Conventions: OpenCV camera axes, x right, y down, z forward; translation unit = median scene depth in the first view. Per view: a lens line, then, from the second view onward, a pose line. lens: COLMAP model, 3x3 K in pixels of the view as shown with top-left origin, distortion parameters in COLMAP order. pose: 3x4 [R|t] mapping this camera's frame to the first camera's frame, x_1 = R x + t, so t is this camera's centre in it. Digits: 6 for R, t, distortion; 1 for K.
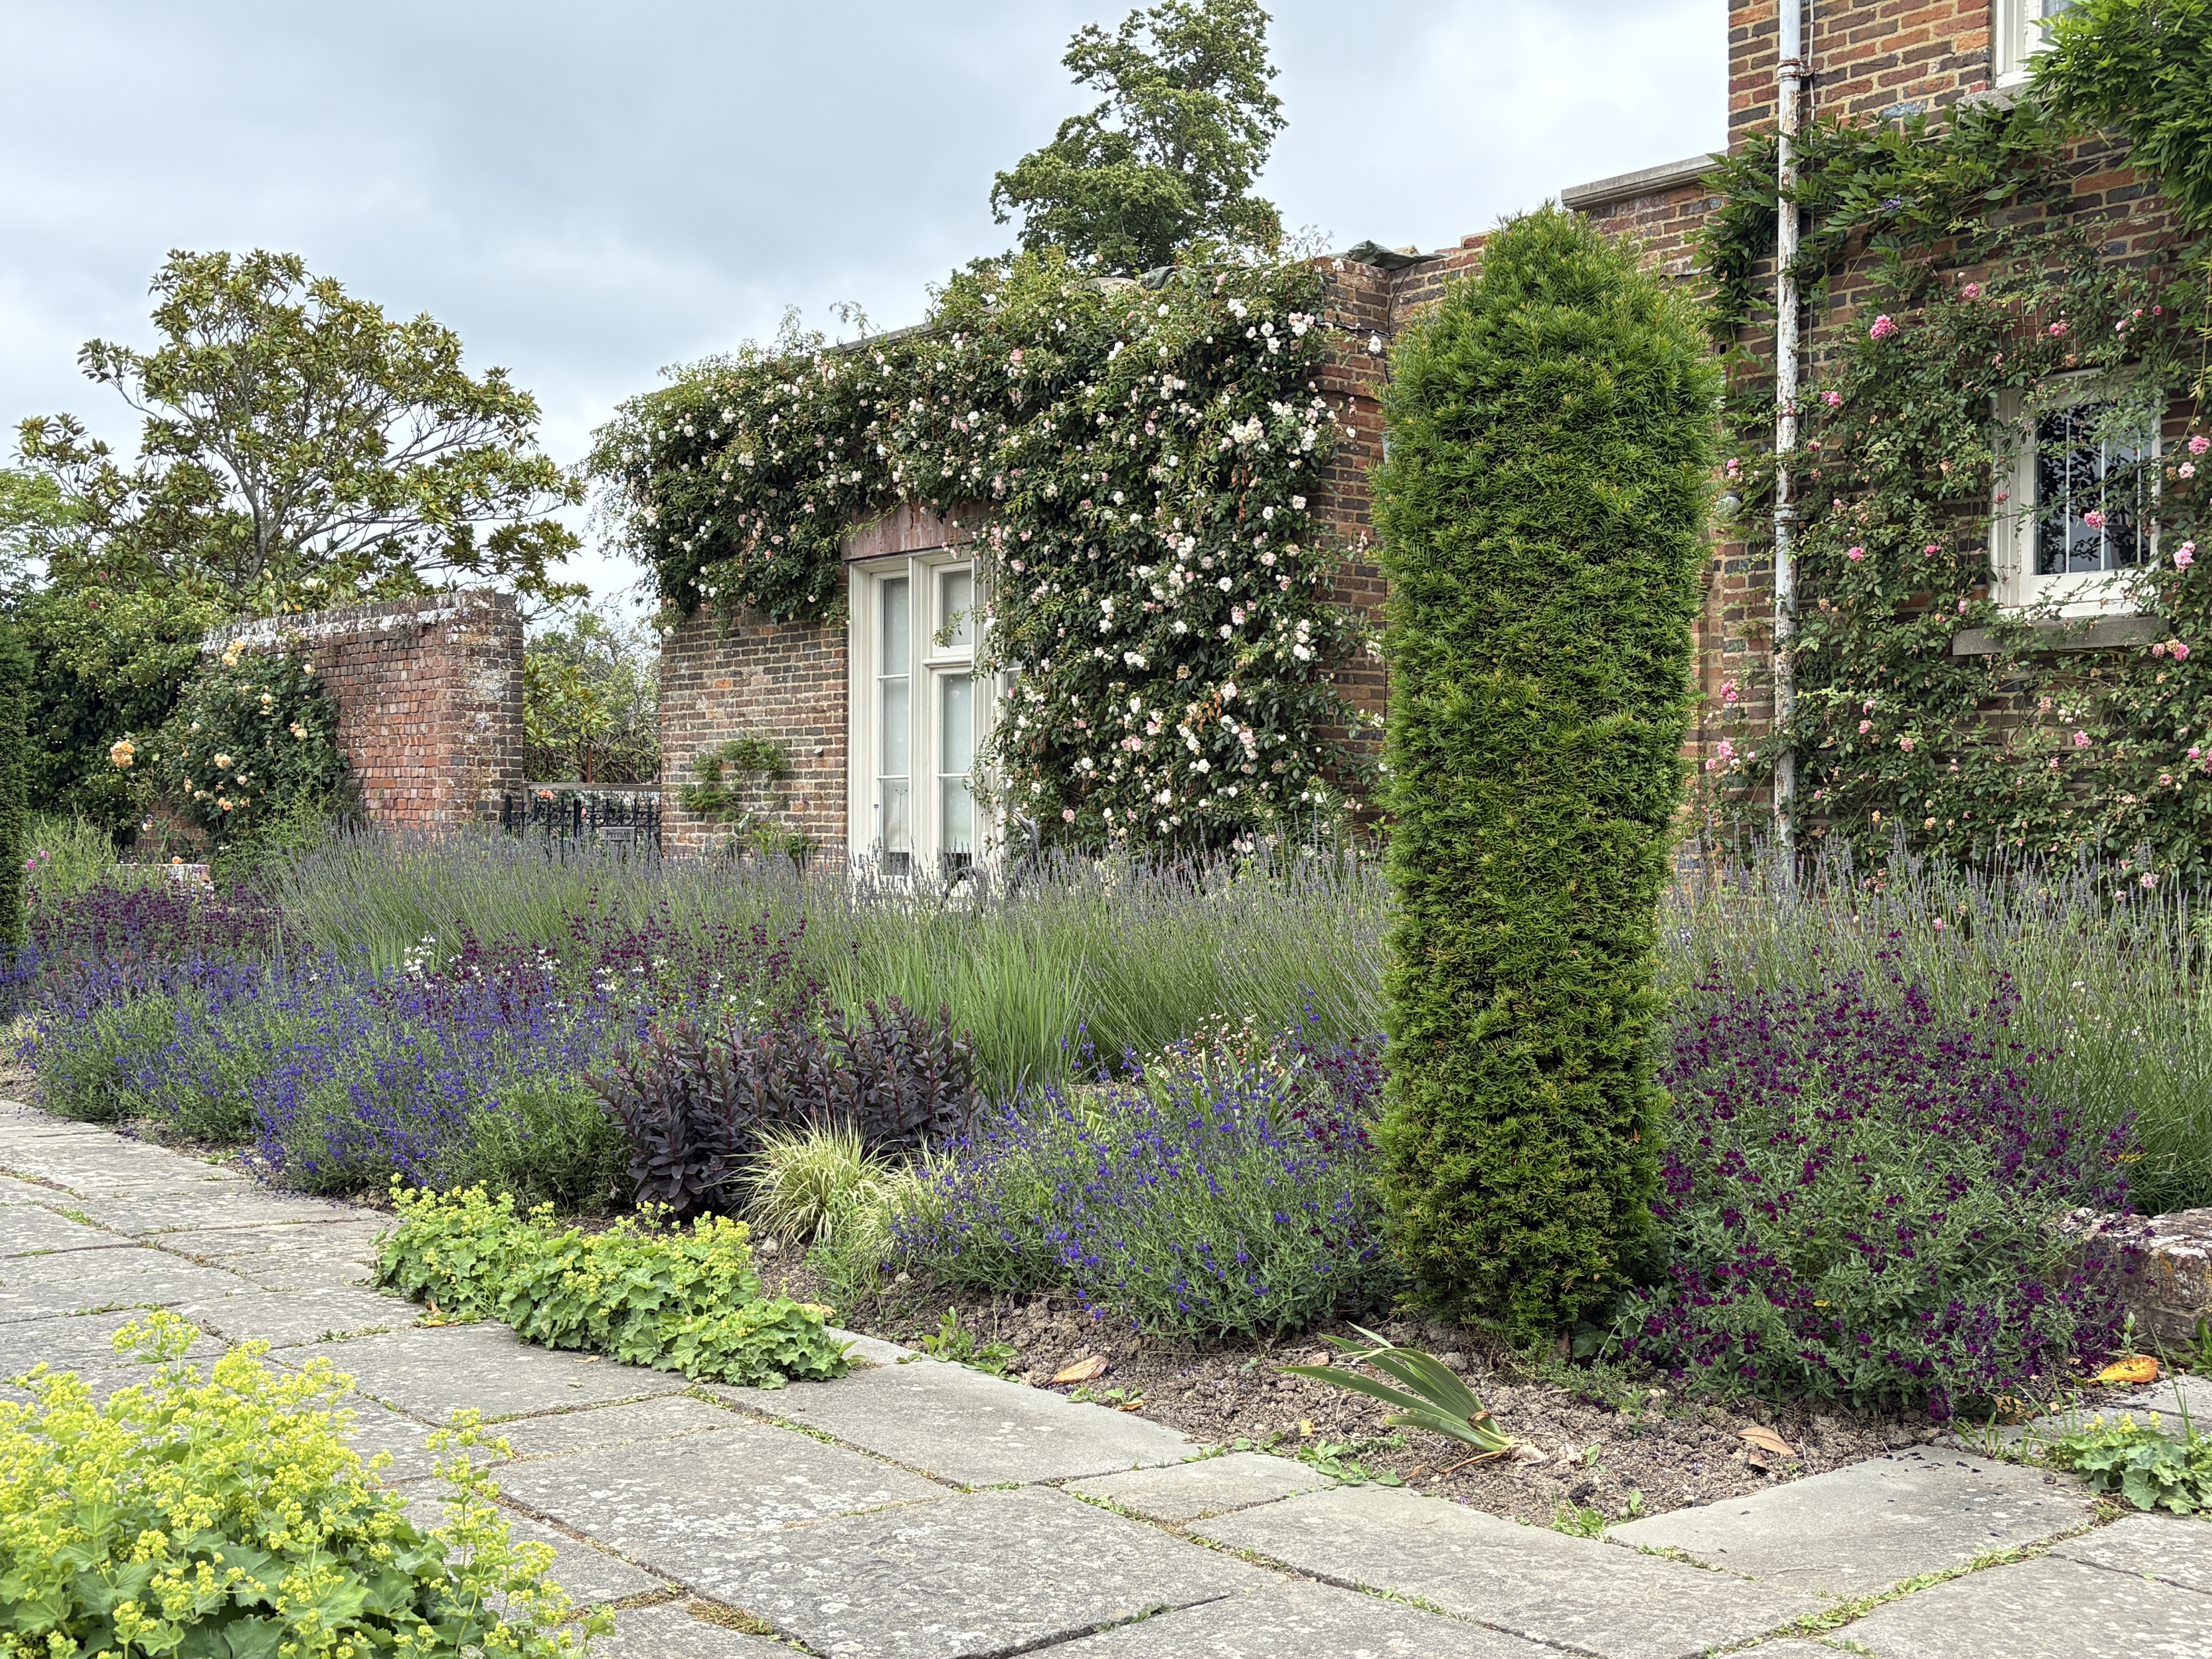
lens RADIAL K [[2603.0, 0, 1106.0], [0, 2603.0, 829.5], [0, 0, 1]] dist [0.032671, -0.329733]
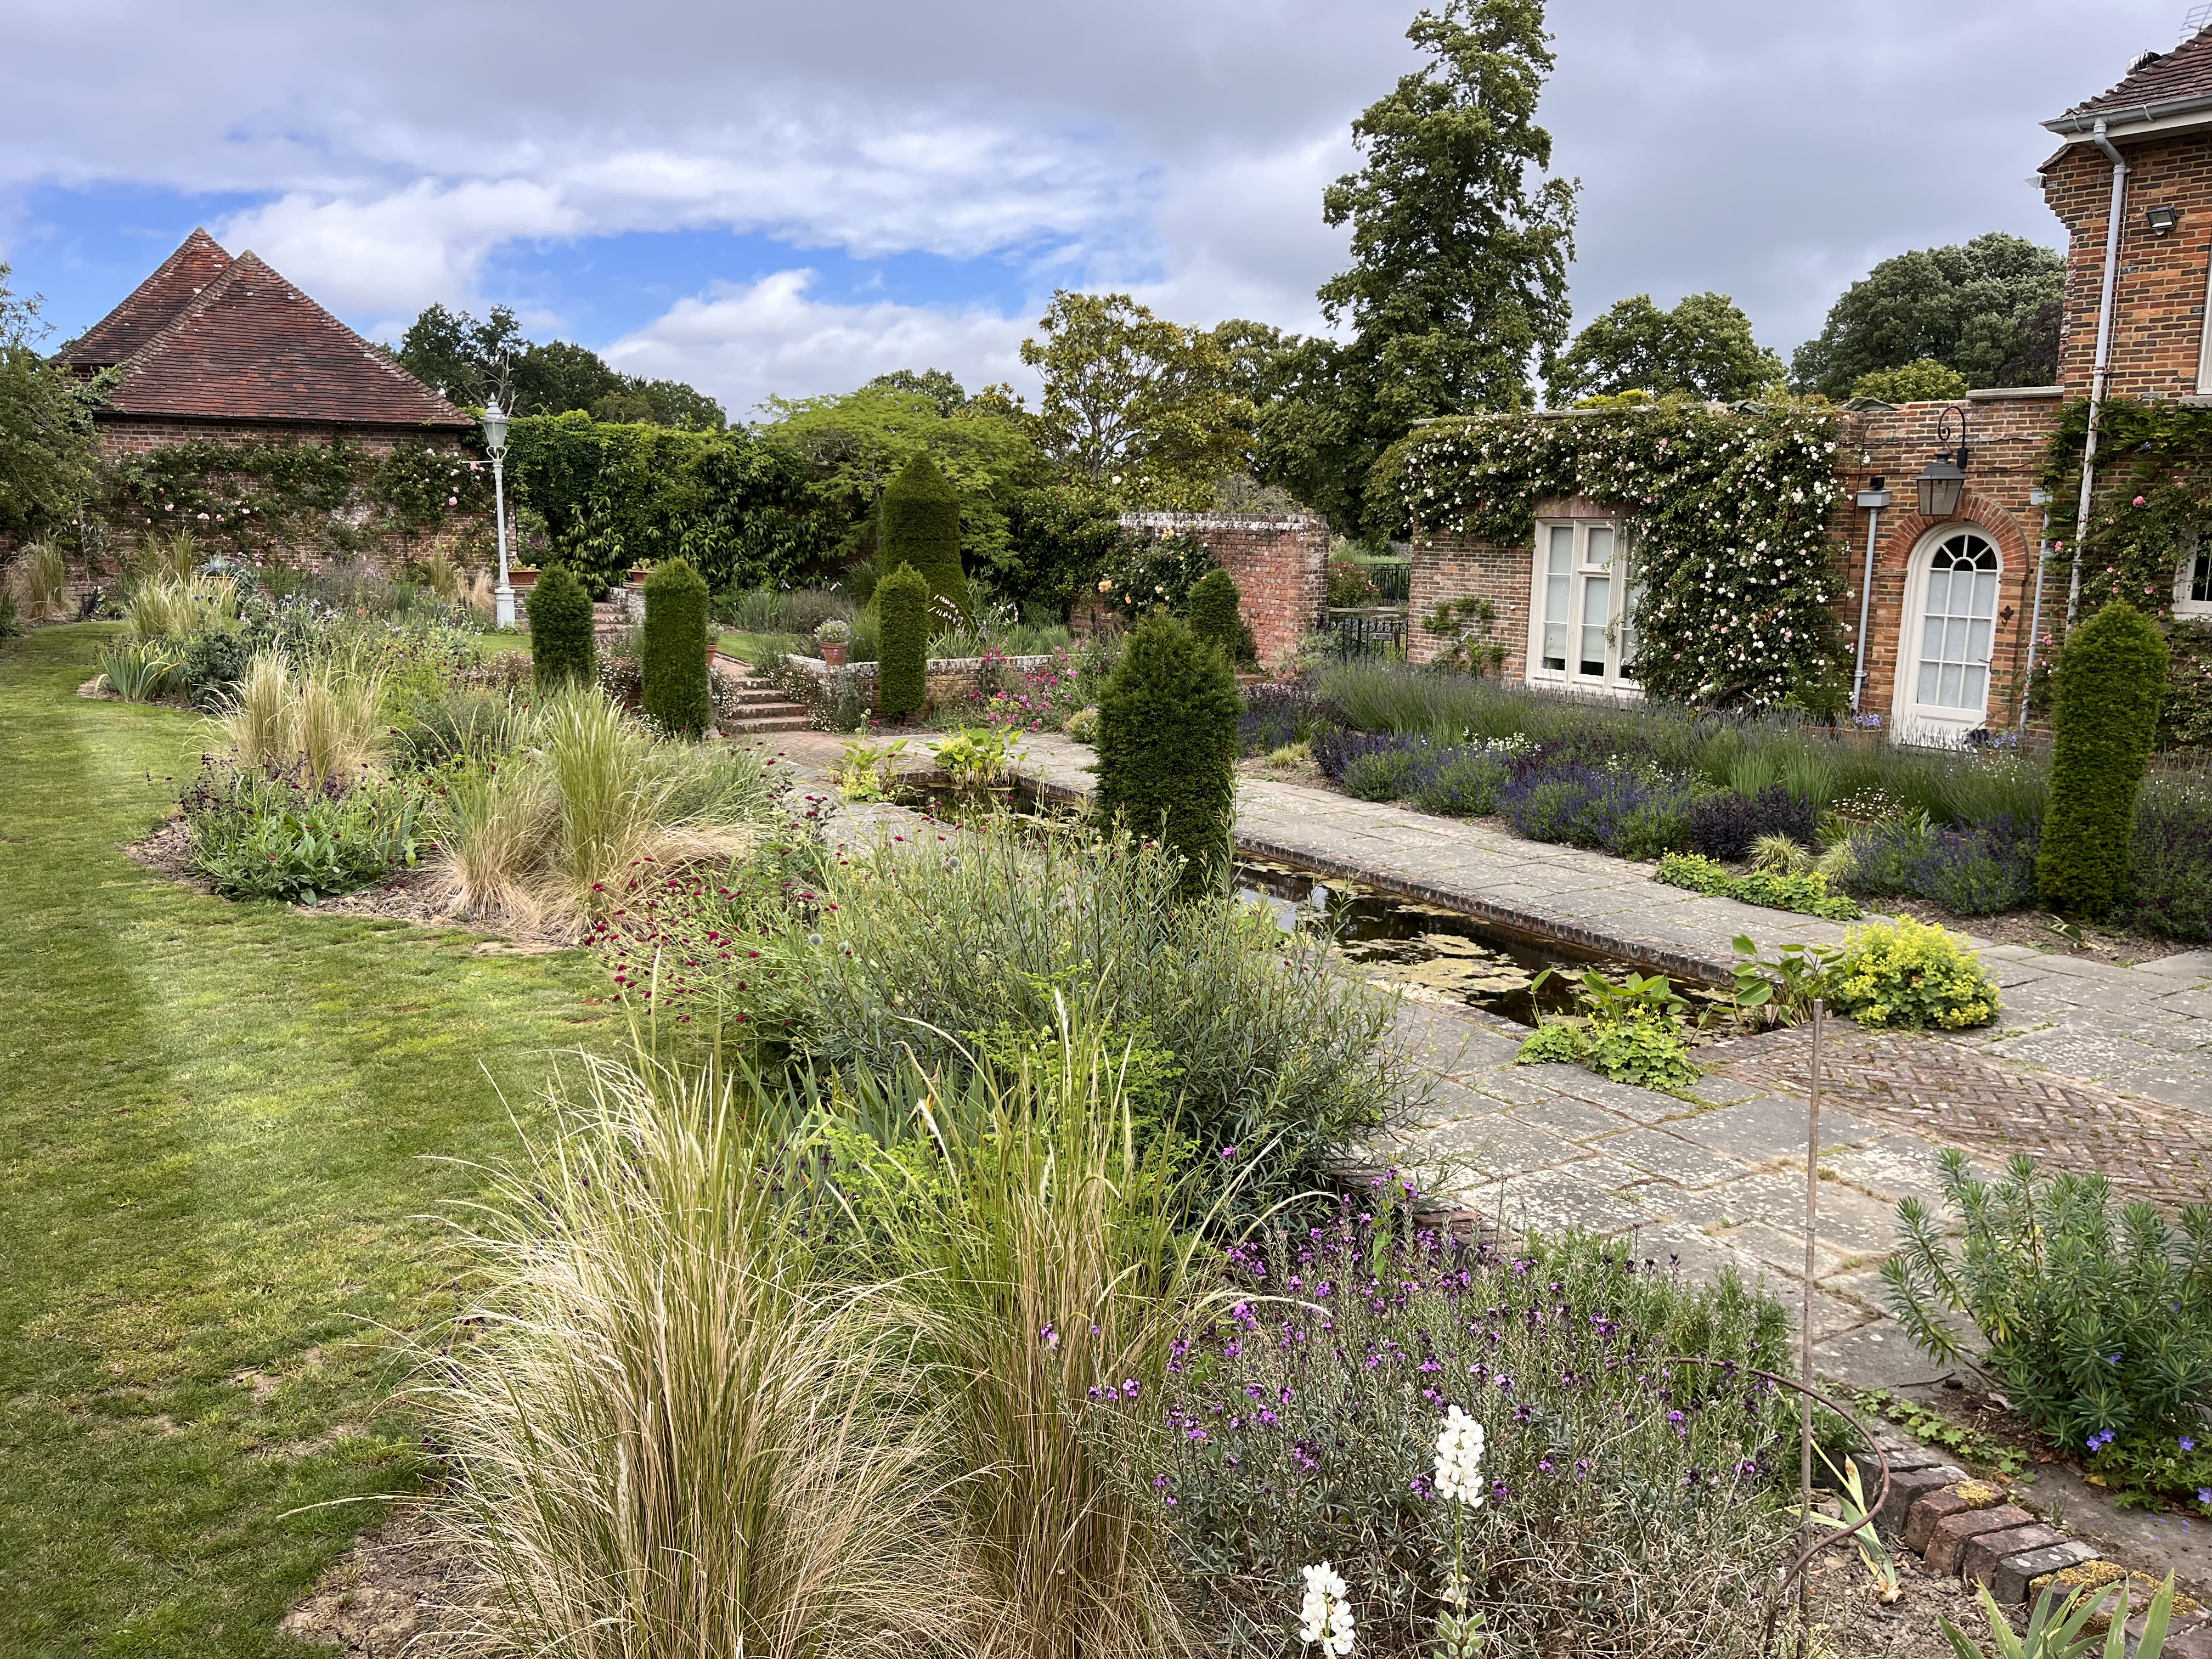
lens RADIAL K [[1617.6, 0, 1106.0], [0, 1617.6, 829.5], [0, 0, 1]] dist [0.078745, -0.160950]
pose [[0.985761, 0.034997, -0.164468, -0.266565], [-0.005690, 0.984484, 0.175383, -0.103970], [0.168054, -0.171950, 0.970665, -0.462982]]
